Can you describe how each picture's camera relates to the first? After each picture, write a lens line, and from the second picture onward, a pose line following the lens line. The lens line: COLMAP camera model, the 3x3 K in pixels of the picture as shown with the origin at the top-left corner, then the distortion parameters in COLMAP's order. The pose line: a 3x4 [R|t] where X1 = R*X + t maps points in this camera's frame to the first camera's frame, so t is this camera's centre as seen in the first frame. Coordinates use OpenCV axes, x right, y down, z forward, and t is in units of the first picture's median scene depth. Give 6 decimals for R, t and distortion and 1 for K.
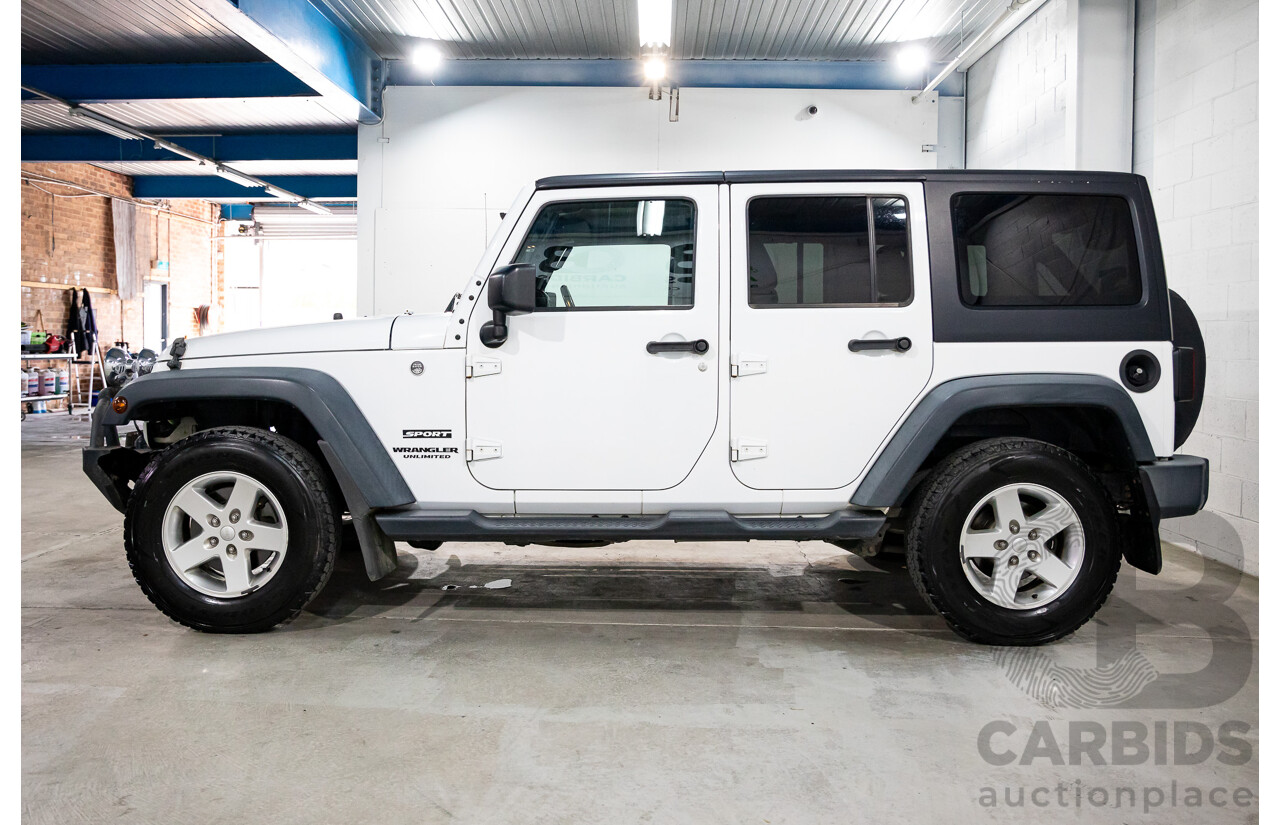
lens RADIAL K [[998.8, 0, 619.2], [0, 998.8, 373.3], [0, 0, 1]] dist [-0.088832, 0.079396]
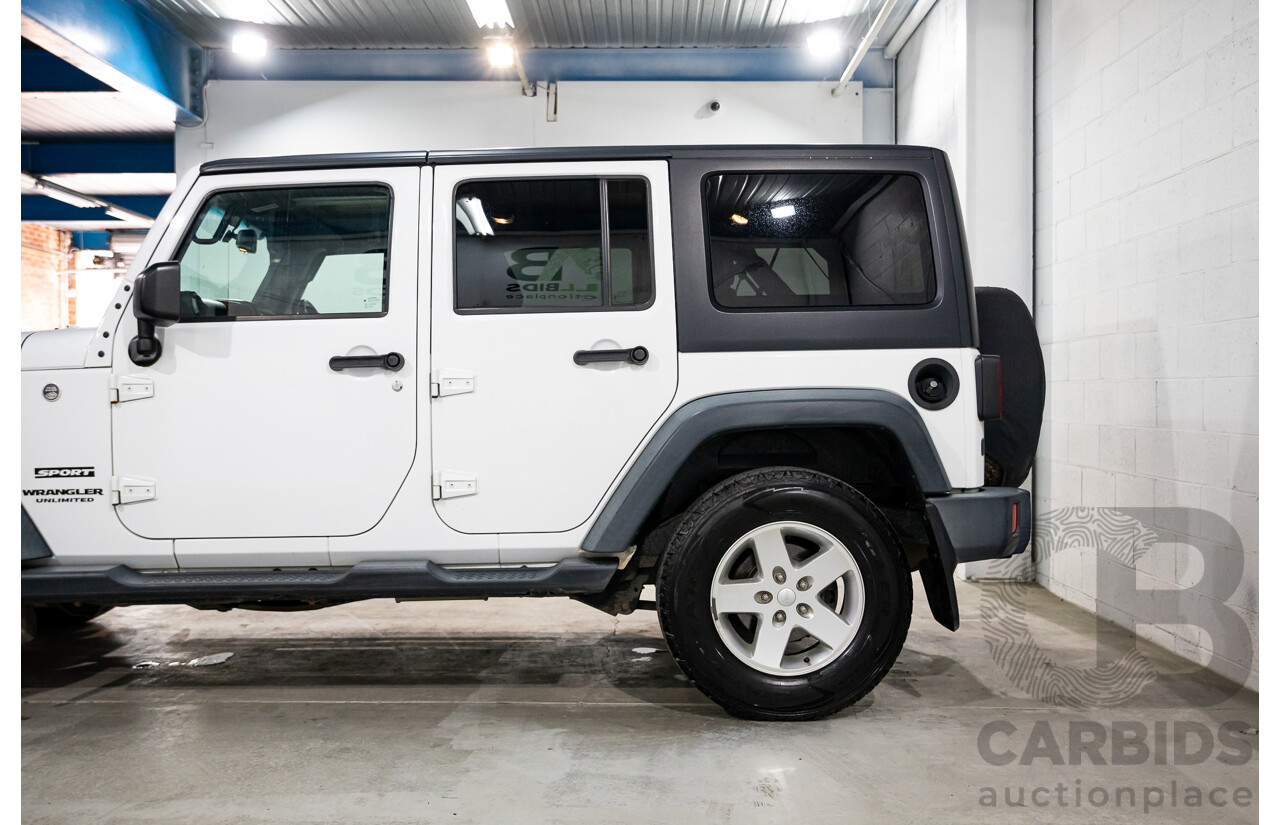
lens RADIAL K [[1162.0, 0, 640.0], [0, 1162.0, 412.5], [0, 0, 1]] dist [-0.012379, 0.026191]
pose [[0.999450, -0.013023, 0.030502, 0.251103], [0.013579, 0.999744, -0.018079, 0.035252], [-0.030259, 0.018484, 0.999371, 0.030614]]
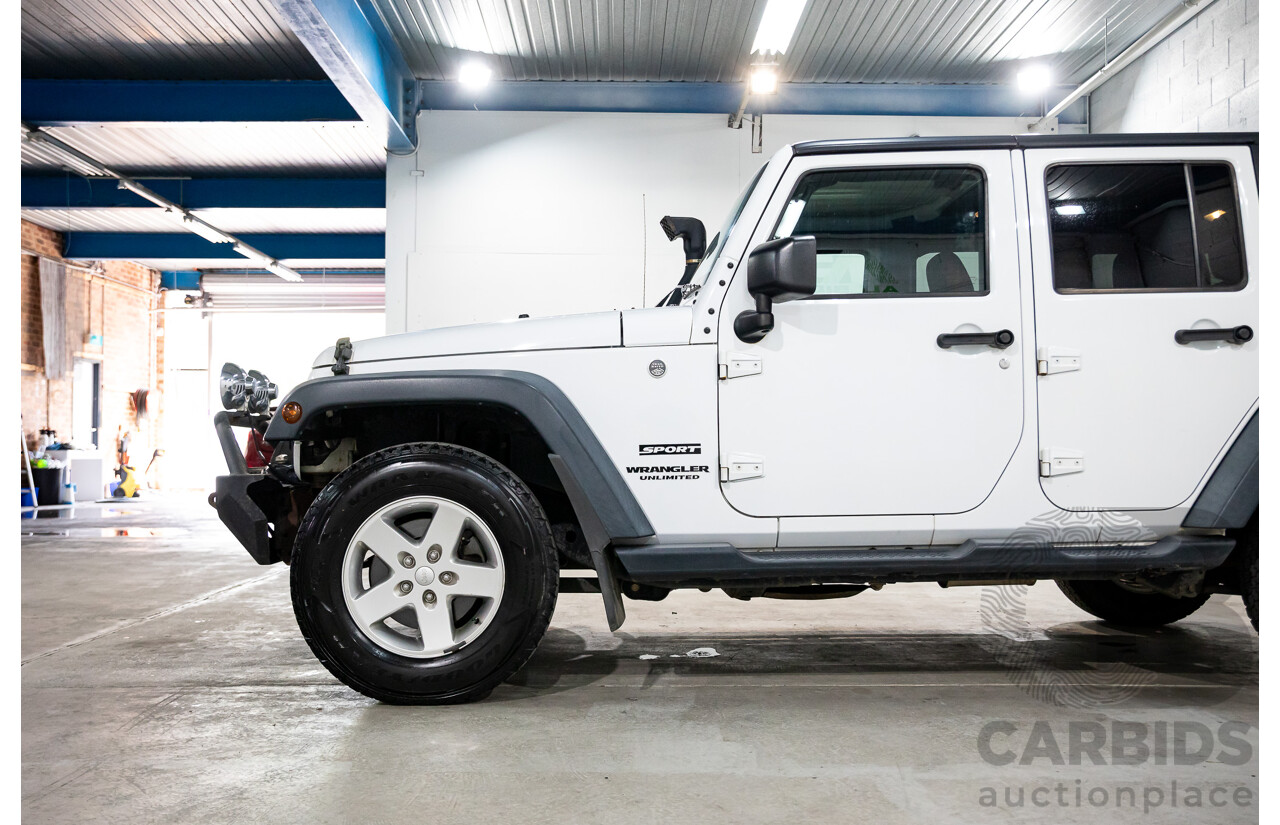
lens RADIAL K [[1138.7, 0, 640.0], [0, 1138.7, 412.5], [0, 0, 1]] dist [-0.012678, 0.020491]
pose [[0.998495, -0.008405, 0.054200, -0.267058], [0.011835, 0.997927, -0.063264, 0.089230], [-0.053556, 0.063810, 0.996524, 0.072940]]
